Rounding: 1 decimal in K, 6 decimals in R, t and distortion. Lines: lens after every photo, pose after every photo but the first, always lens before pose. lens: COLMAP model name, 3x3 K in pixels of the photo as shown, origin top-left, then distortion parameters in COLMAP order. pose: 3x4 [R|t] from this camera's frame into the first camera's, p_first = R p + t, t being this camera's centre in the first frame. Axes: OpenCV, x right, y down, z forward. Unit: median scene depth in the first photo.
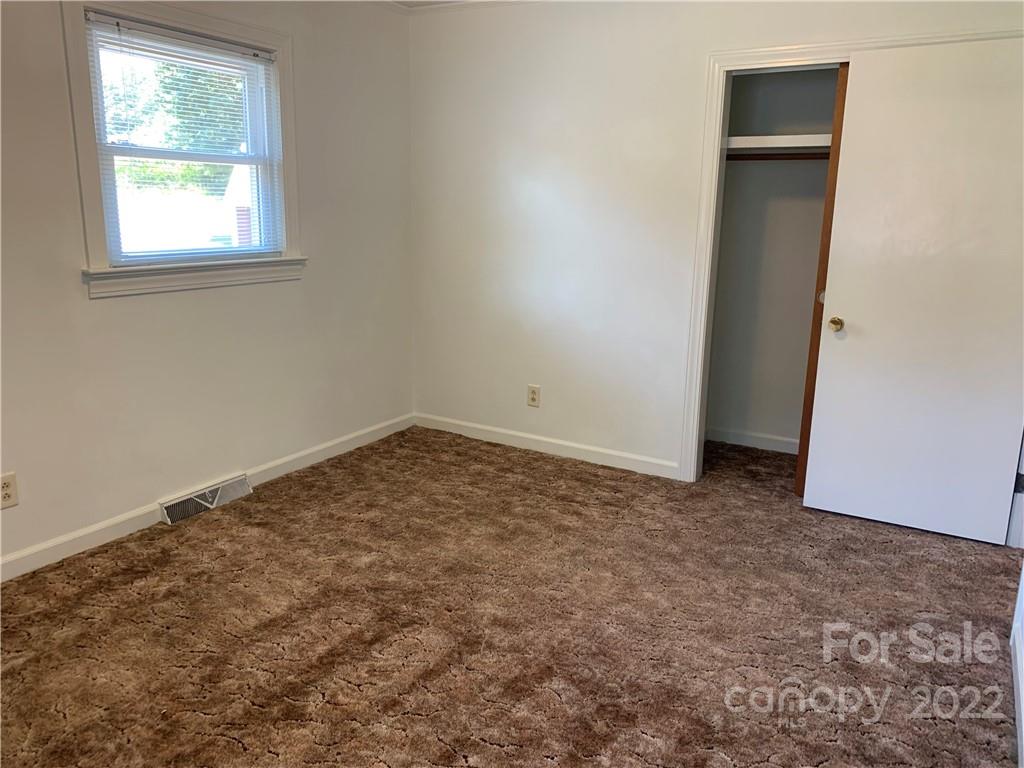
lens RADIAL K [[779.1, 0, 514.9], [0, 779.1, 379.8], [0, 0, 1]] dist [0.041544, -0.051801]
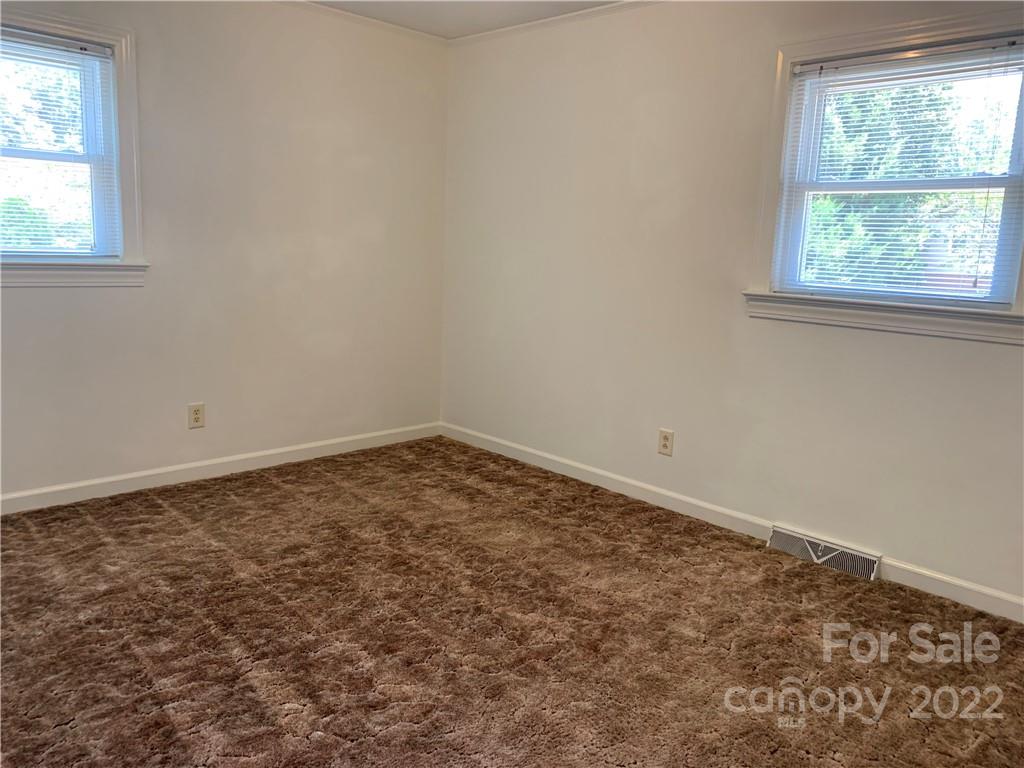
lens RADIAL K [[779.1, 0, 512.4], [0, 779.1, 377.8], [0, 0, 1]] dist [0.041544, -0.051801]
pose [[-0.278465, 0.133330, -0.951147, 0.592959], [-0.253068, 0.945136, 0.206578, -0.149632], [0.926506, 0.298230, -0.229445, 0.861271]]
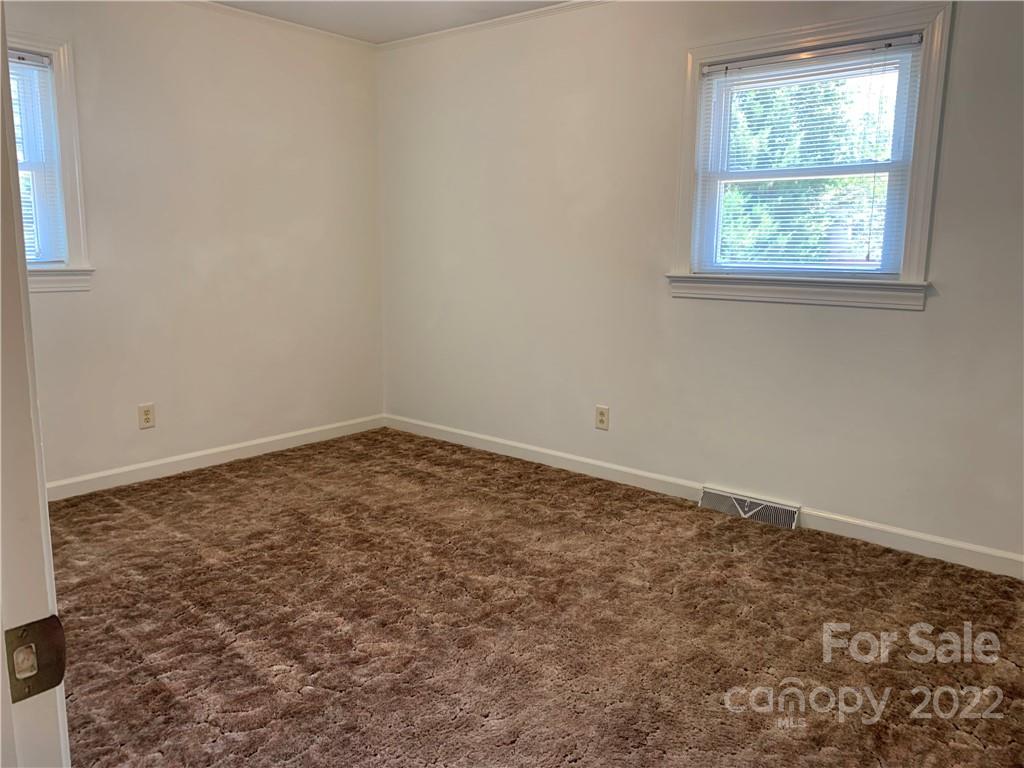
lens RADIAL K [[779.1, 0, 506.3], [0, 779.1, 374.4], [0, 0, 1]] dist [0.041544, -0.051801]
pose [[-0.187136, 0.140546, -0.972228, 0.665126], [-0.225194, 0.957217, 0.181721, -0.135174], [0.956173, 0.252947, -0.147480, 0.854387]]
